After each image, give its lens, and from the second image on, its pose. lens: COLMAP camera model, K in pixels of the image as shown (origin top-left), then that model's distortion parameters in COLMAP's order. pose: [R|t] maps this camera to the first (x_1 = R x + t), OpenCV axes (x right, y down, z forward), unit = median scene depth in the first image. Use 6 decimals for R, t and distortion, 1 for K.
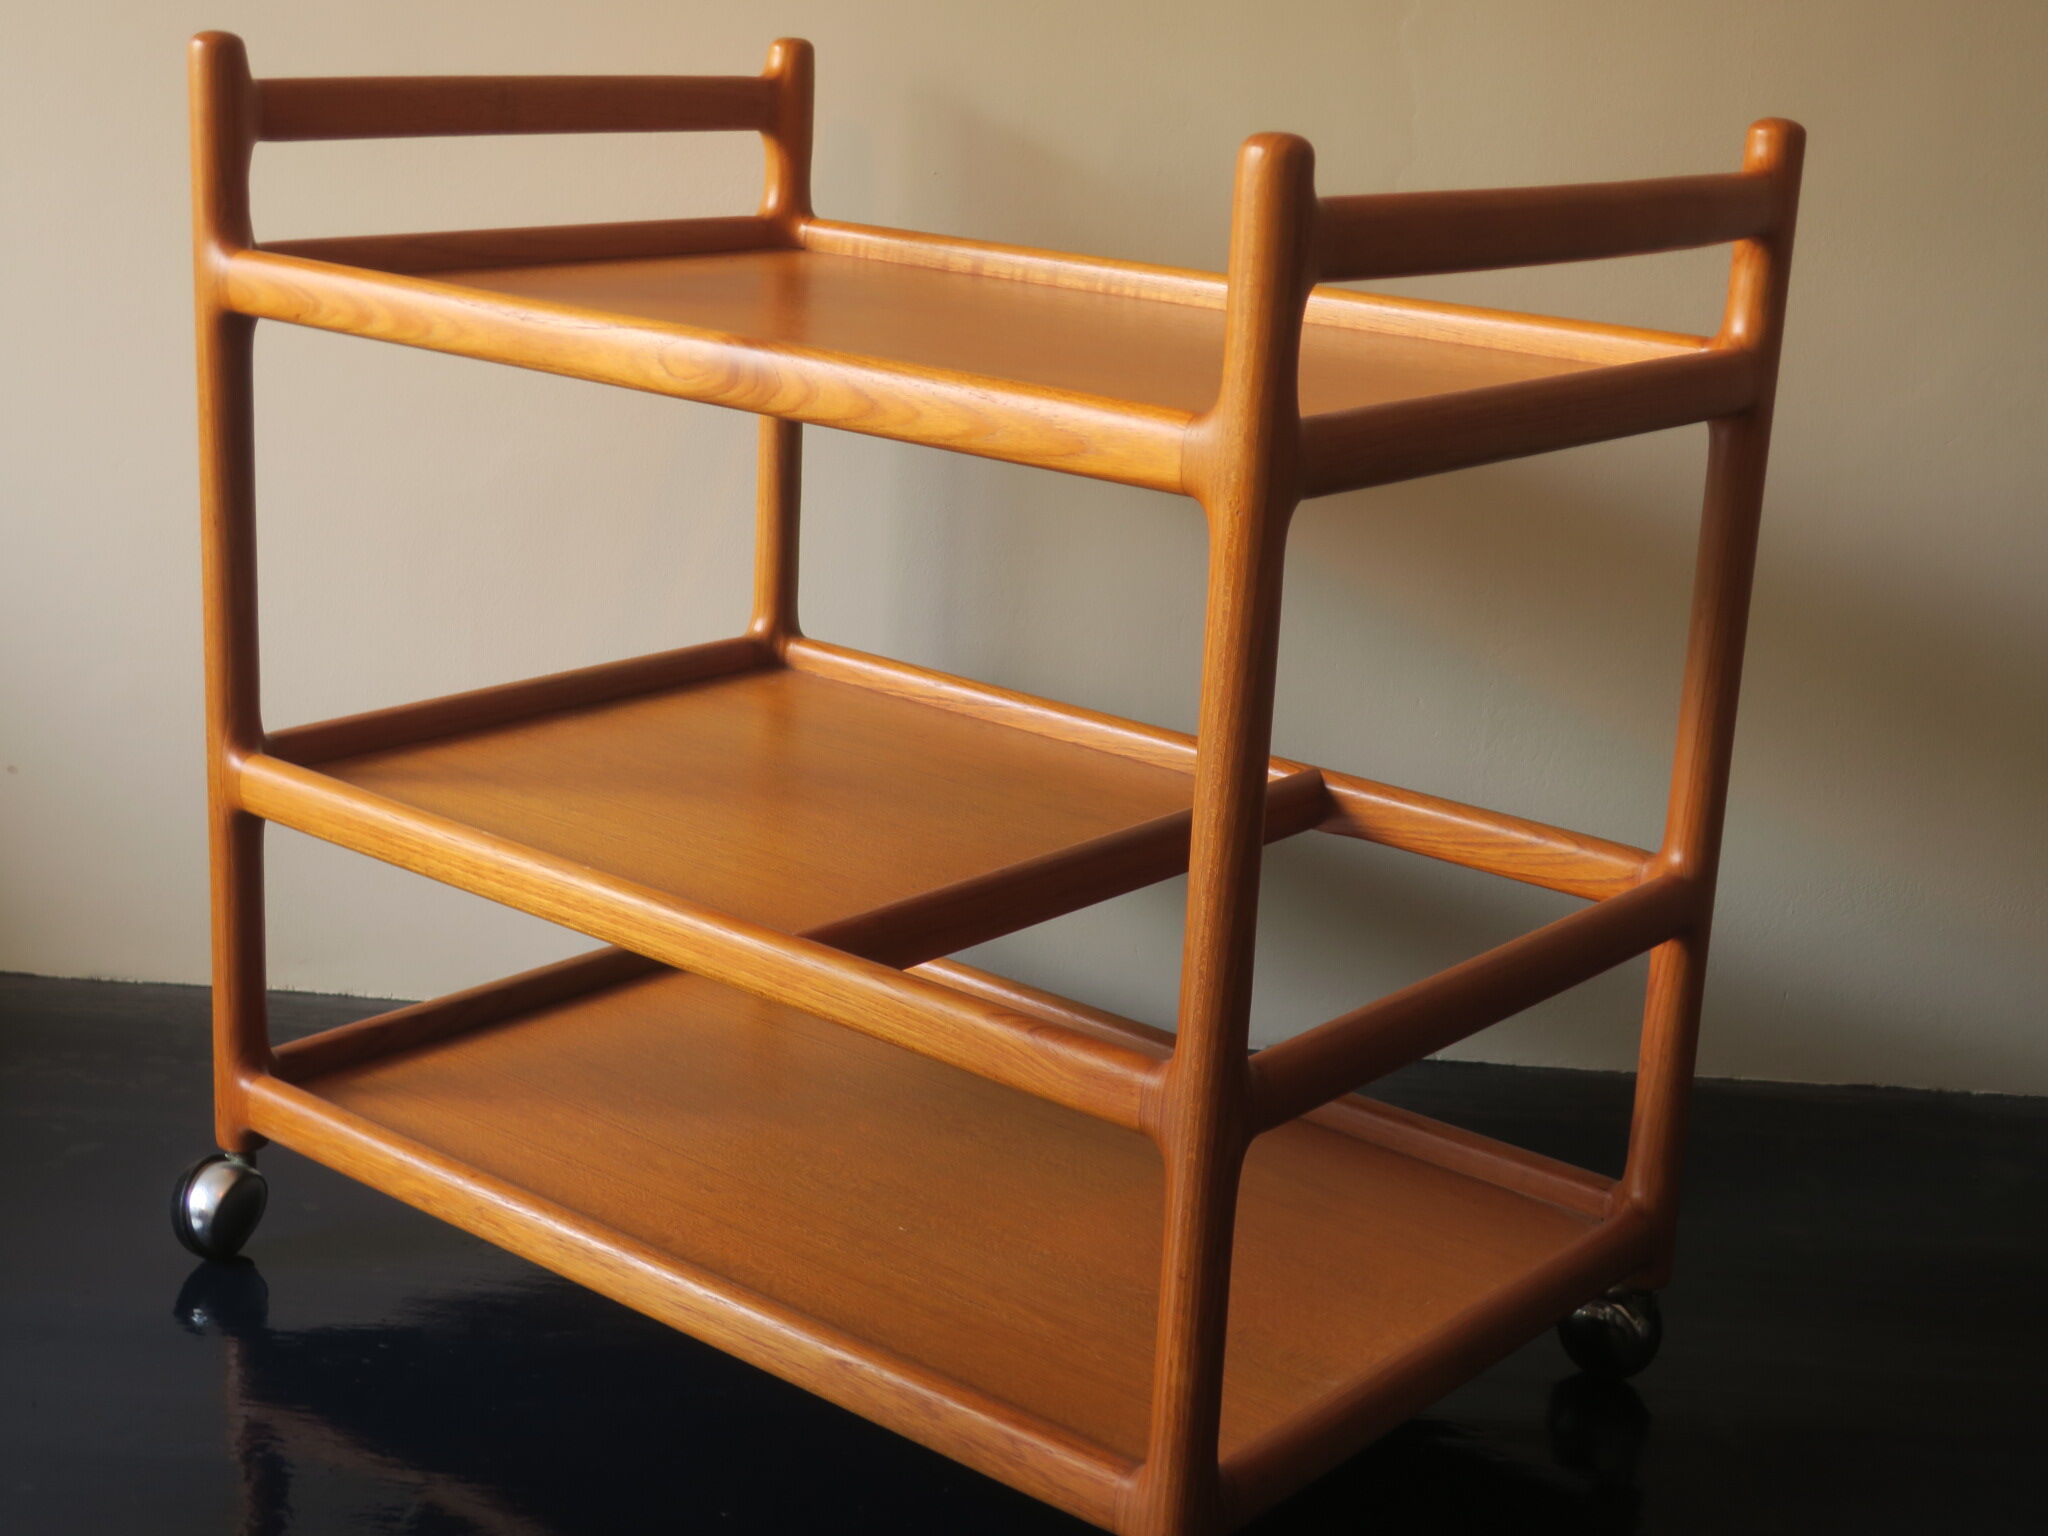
lens RADIAL K [[2926.6, 0, 1024.0], [0, 2926.6, 768.0], [0, 0, 1]] dist [-0.008880, 0.010371]
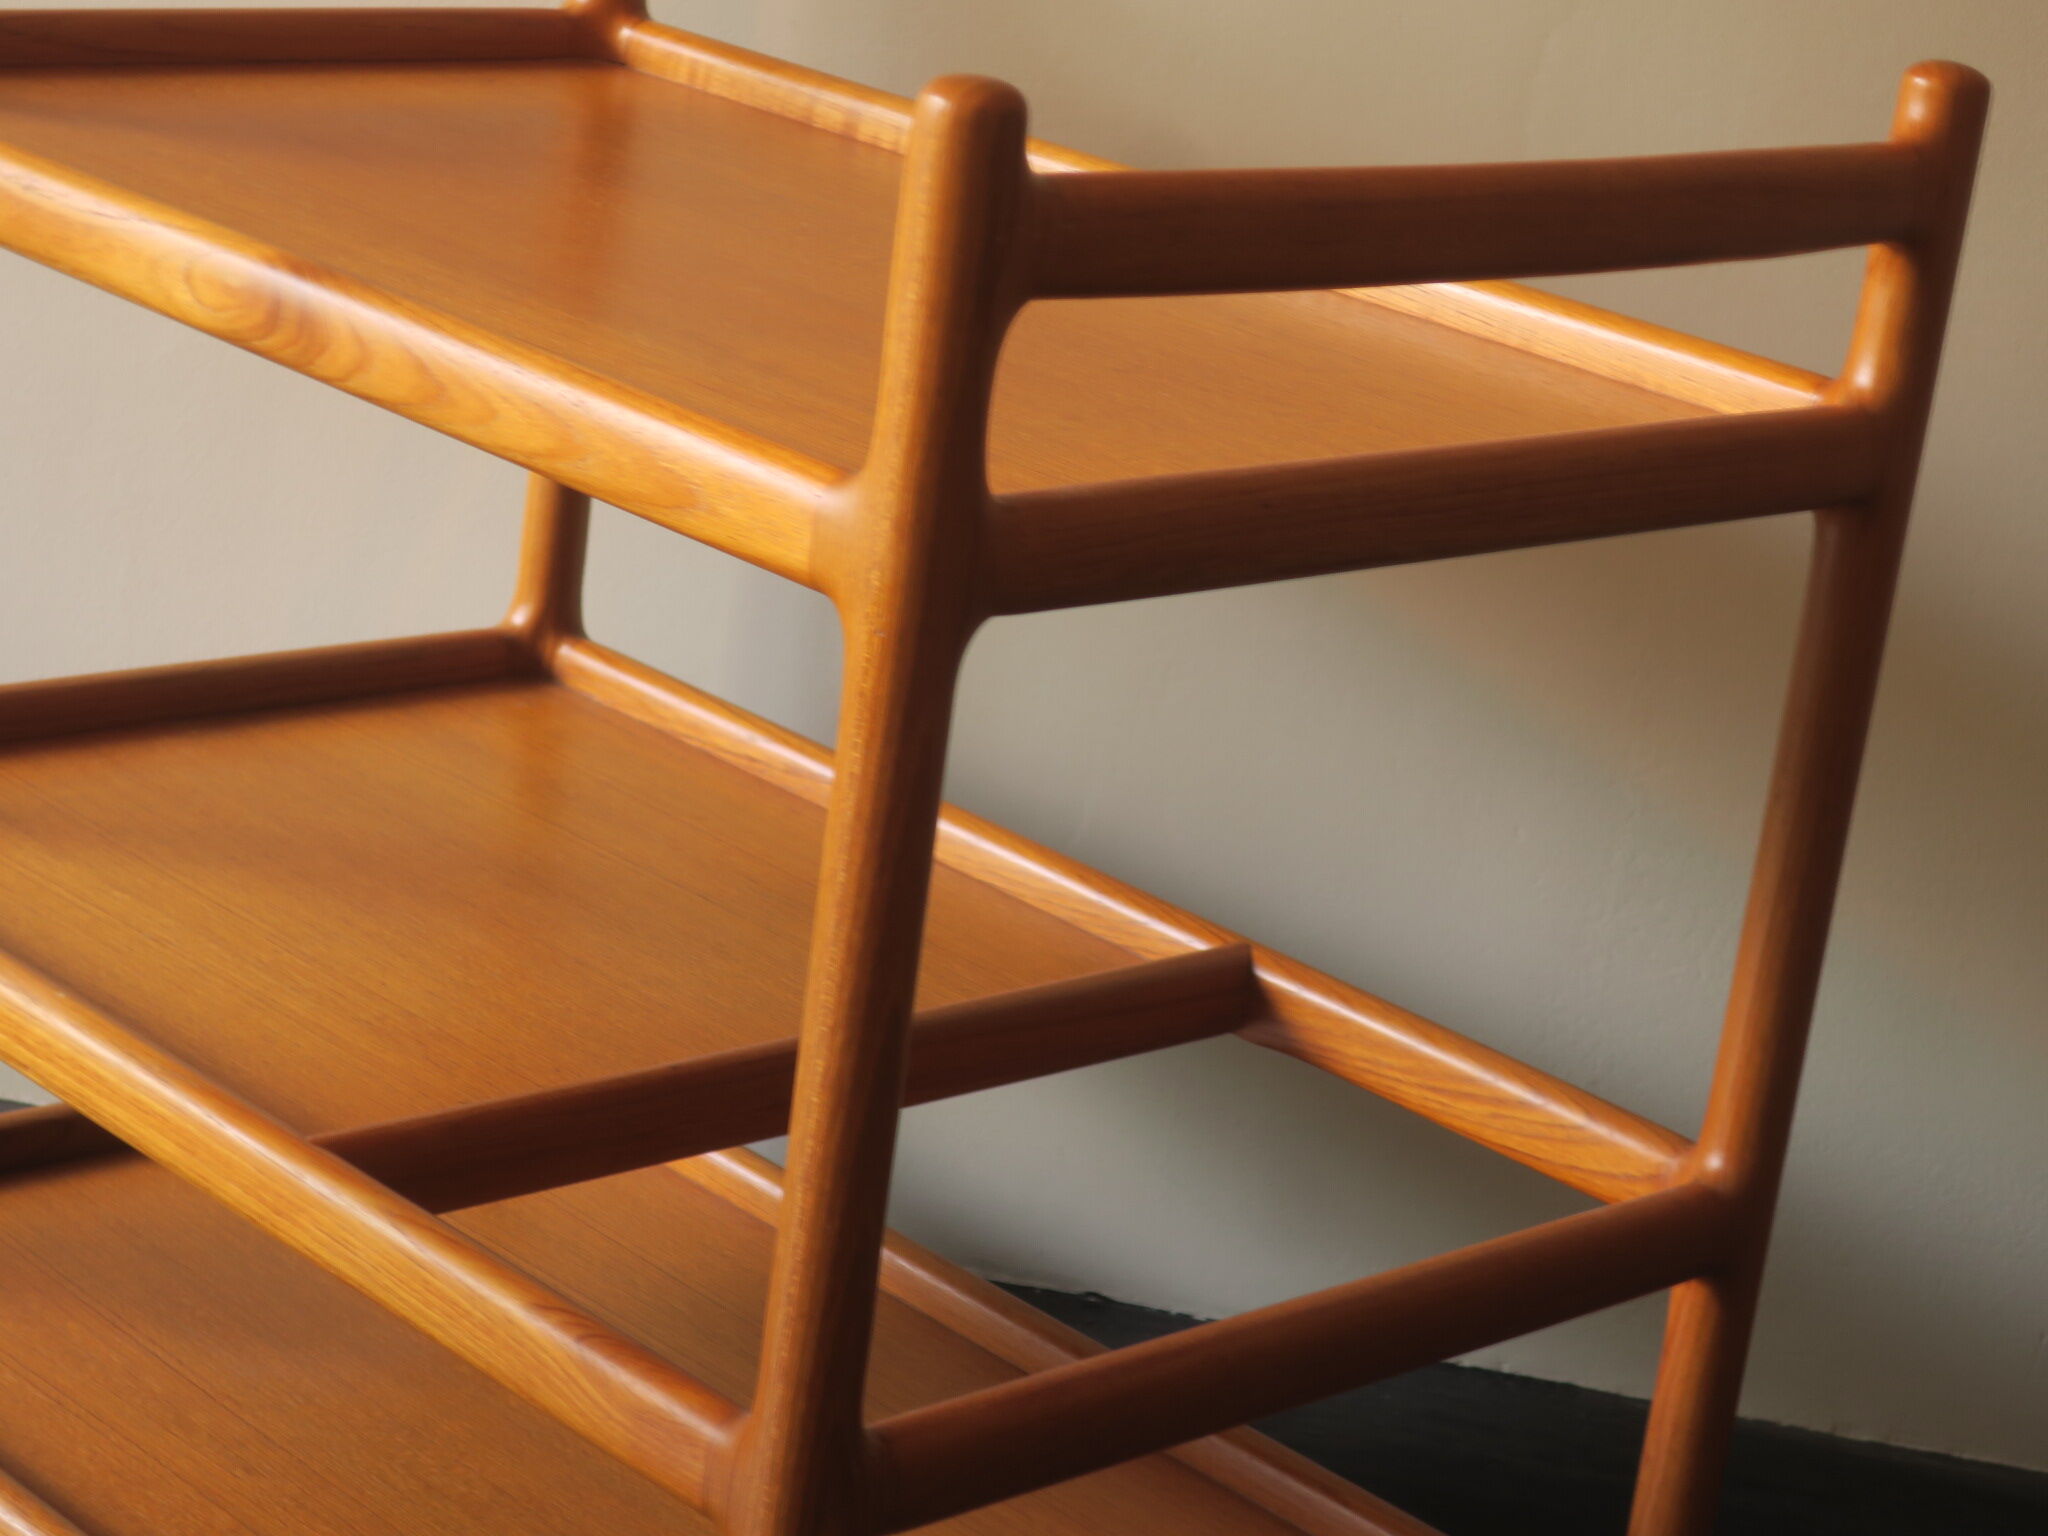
lens RADIAL K [[4493.3, 0, 1024.0], [0, 4493.3, 768.0], [0, 0, 1]] dist [0.009011, -0.576638]
pose [[0.990278, 0.109639, -0.085602, 0.155749], [-0.108284, 0.993912, 0.020333, -0.063731], [0.087310, -0.010866, 0.996122, -0.015305]]
